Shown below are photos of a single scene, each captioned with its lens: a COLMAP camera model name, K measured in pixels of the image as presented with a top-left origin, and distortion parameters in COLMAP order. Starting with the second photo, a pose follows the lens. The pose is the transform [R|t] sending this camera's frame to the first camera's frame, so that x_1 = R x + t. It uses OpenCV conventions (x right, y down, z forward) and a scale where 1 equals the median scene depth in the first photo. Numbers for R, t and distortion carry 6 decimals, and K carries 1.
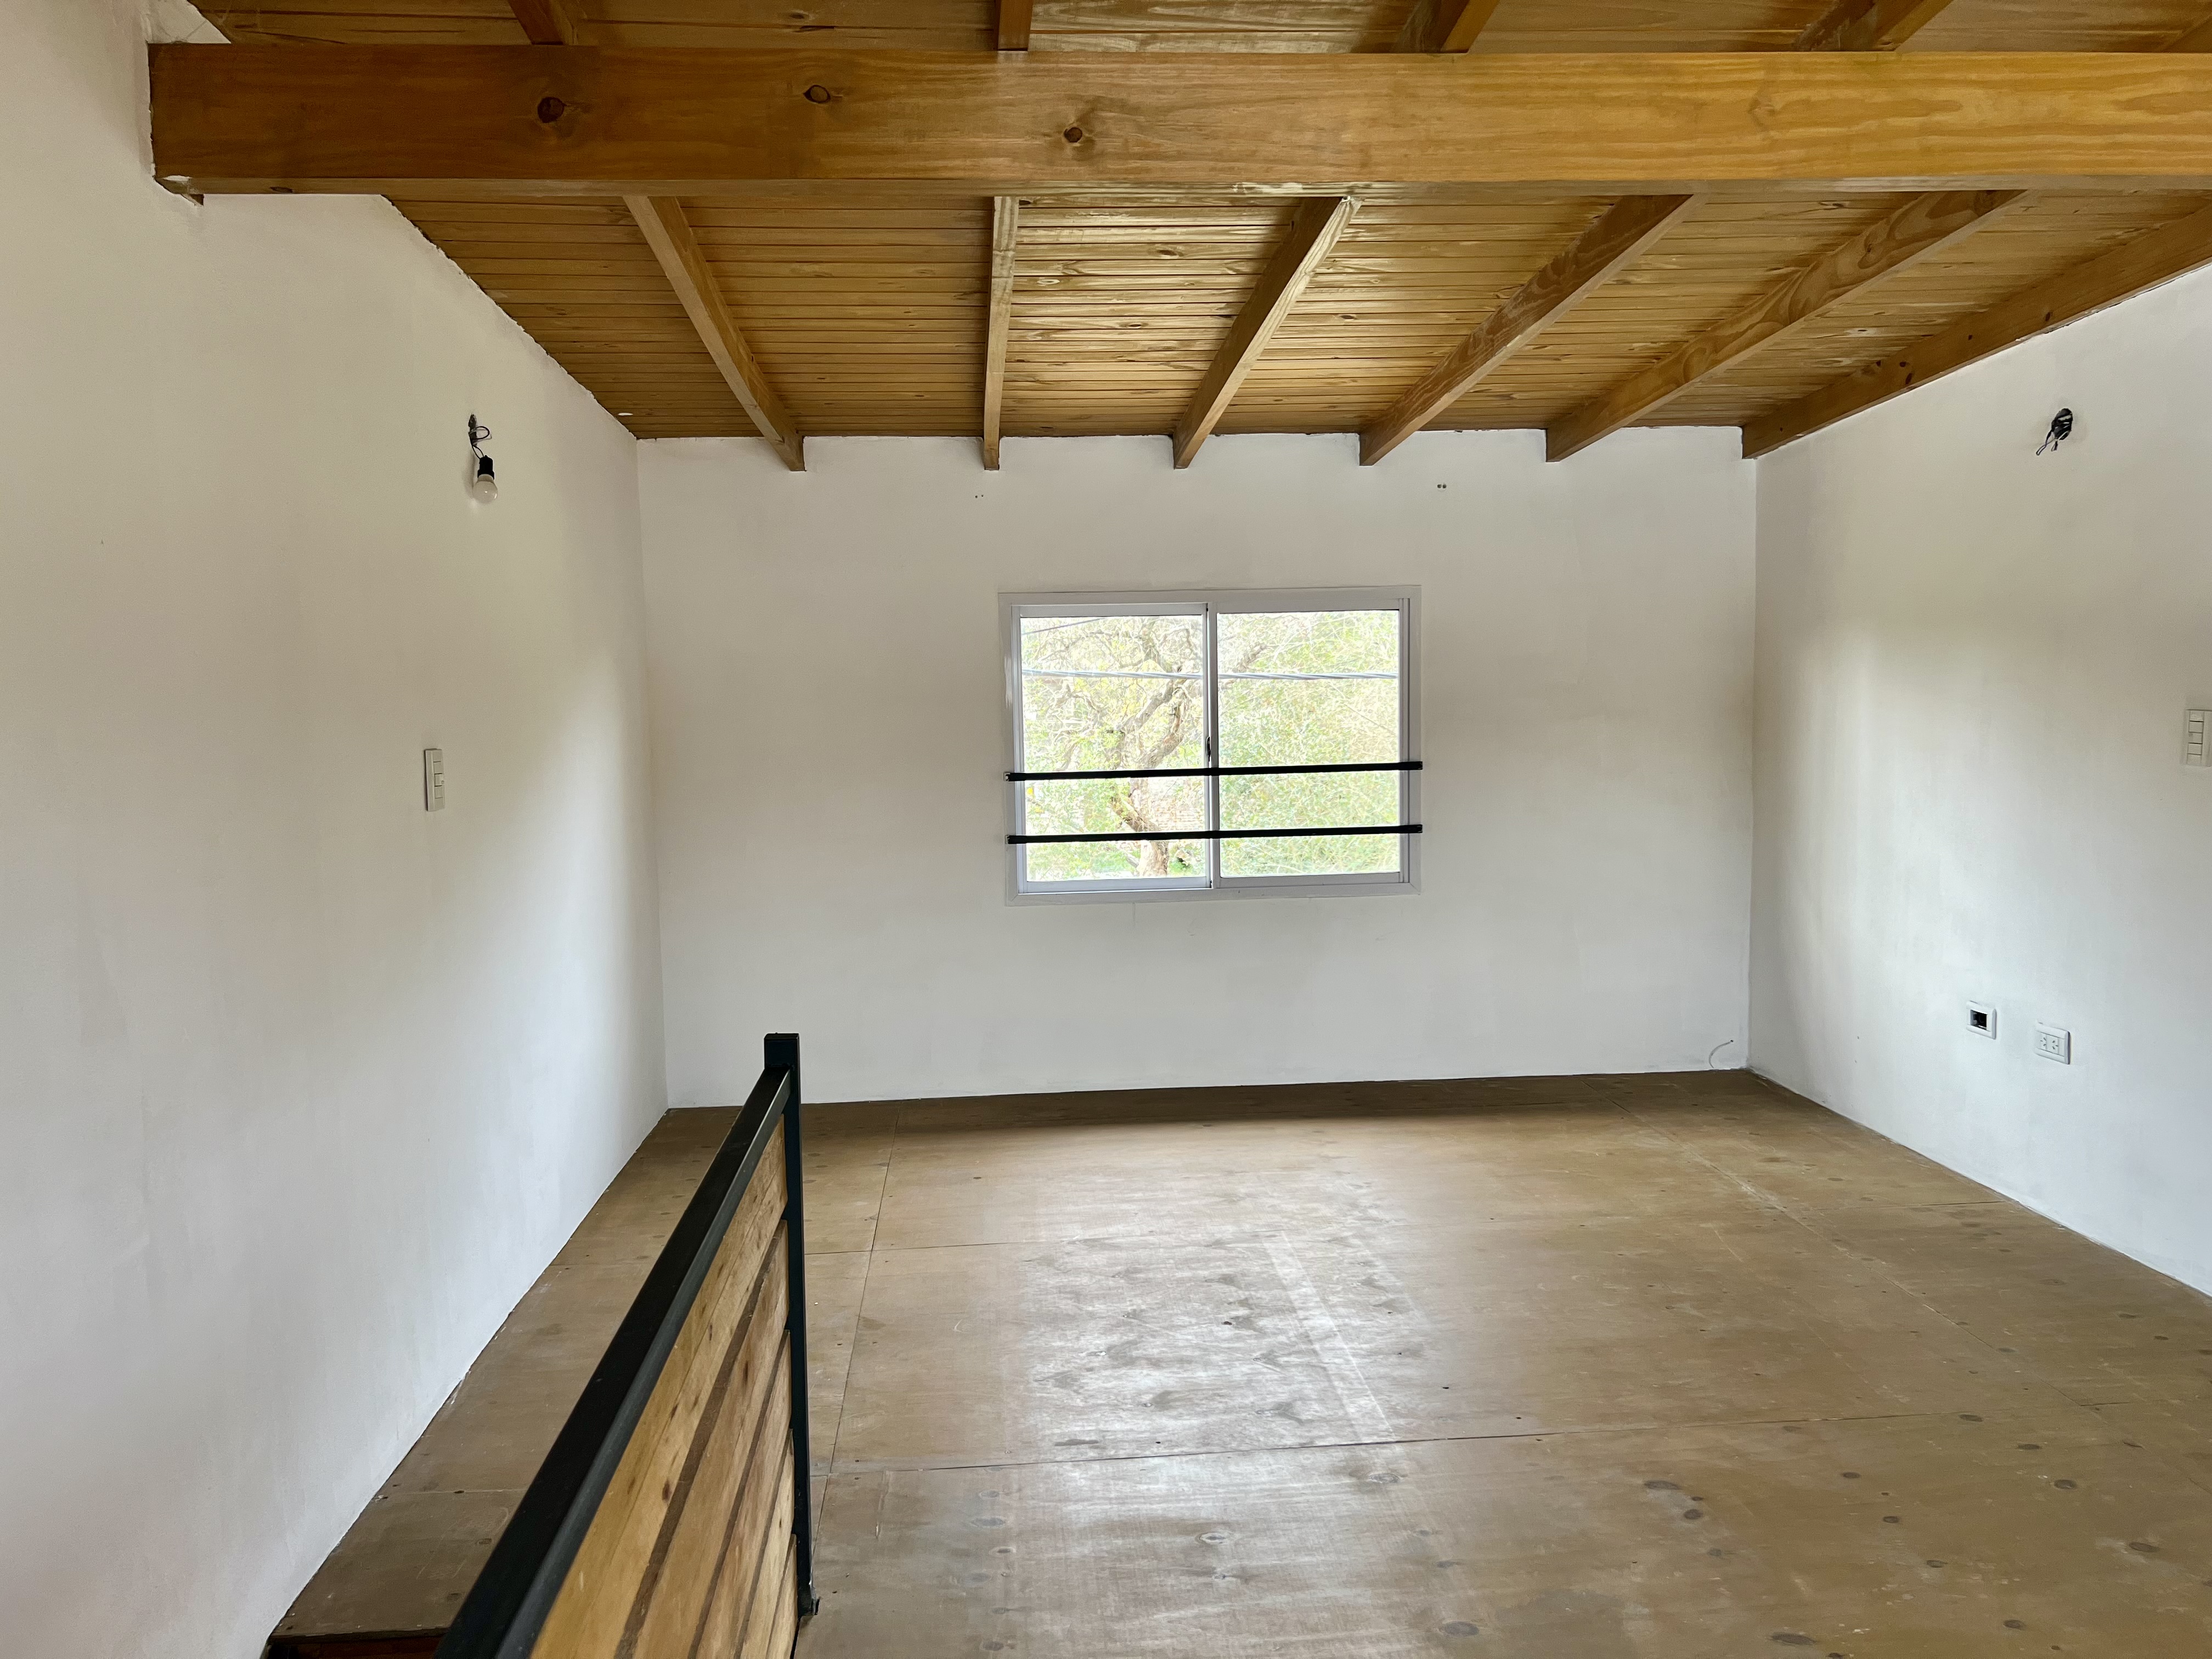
lens RADIAL K [[1654.9, 0, 1096.8], [0, 1654.9, 830.3], [0, 0, 1]] dist [0.057762, -0.064415]
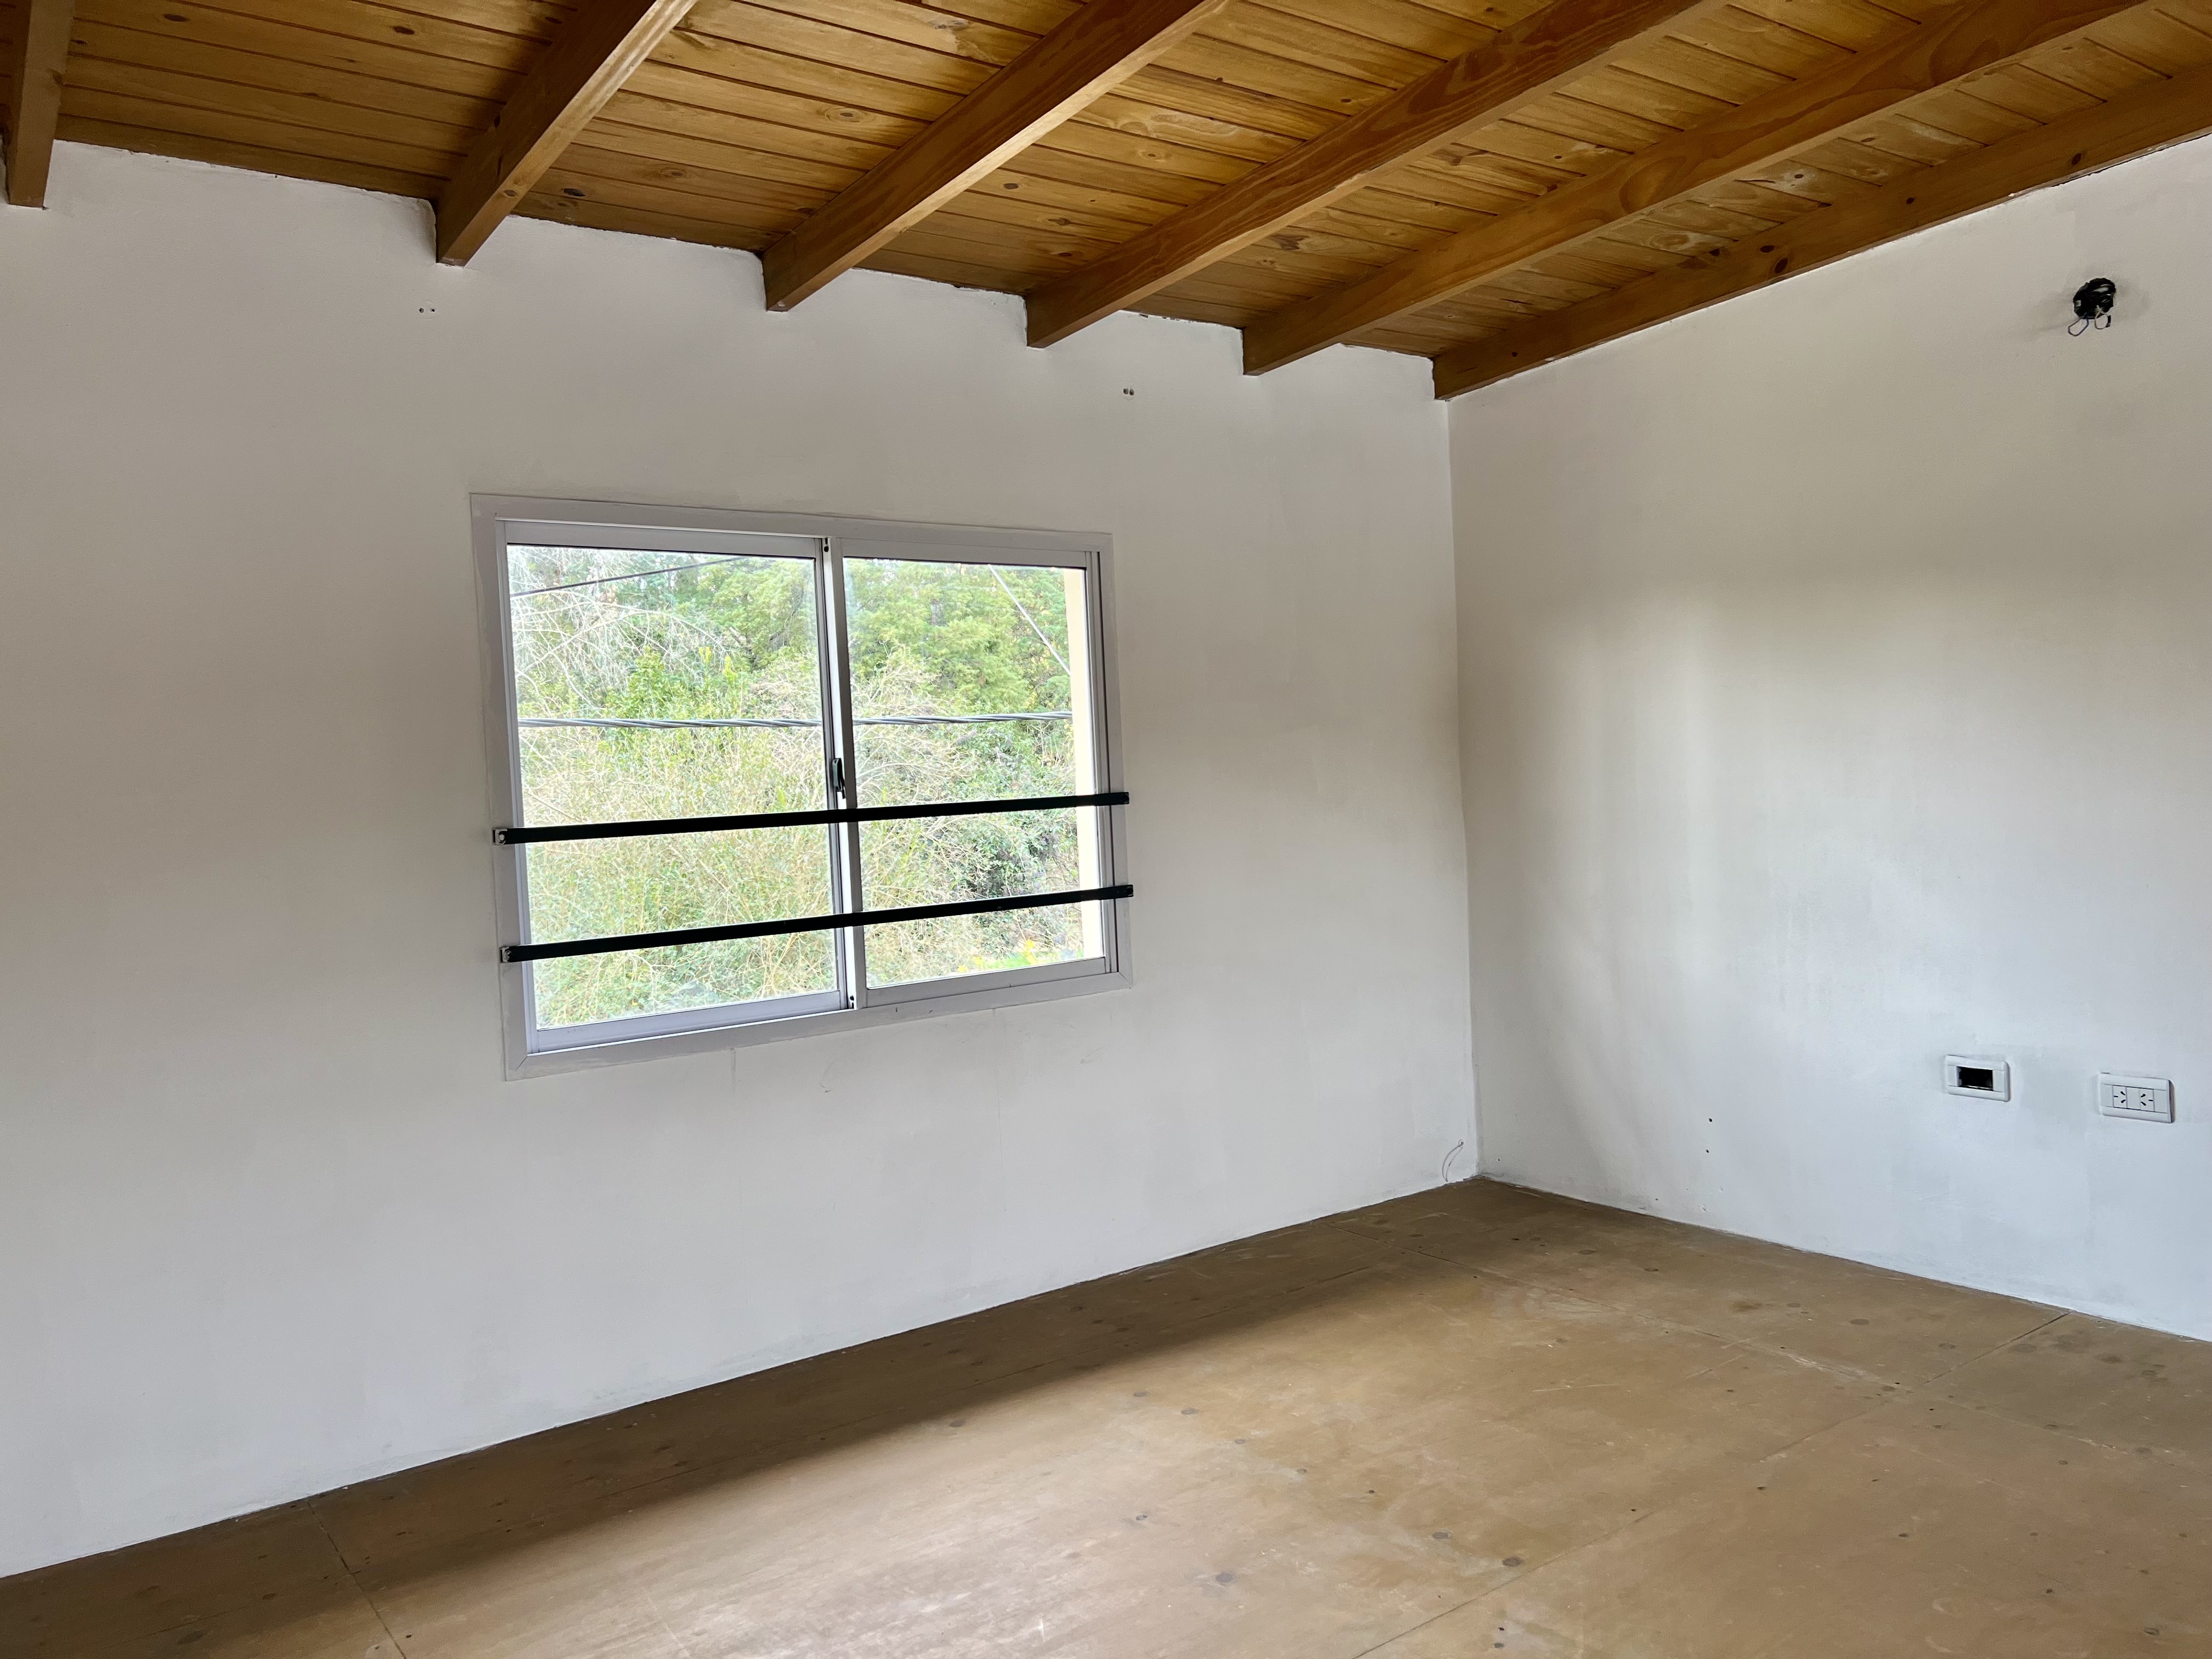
lens RADIAL K [[1665.5, 0, 1102.4], [0, 1665.5, 830.1], [0, 0, 1]] dist [0.071156, -0.074100]
pose [[0.846968, -0.038269, 0.530265, -0.186853], [0.072884, 0.996347, -0.044508, 0.004023], [-0.526624, 0.076345, 0.846663, 0.461419]]
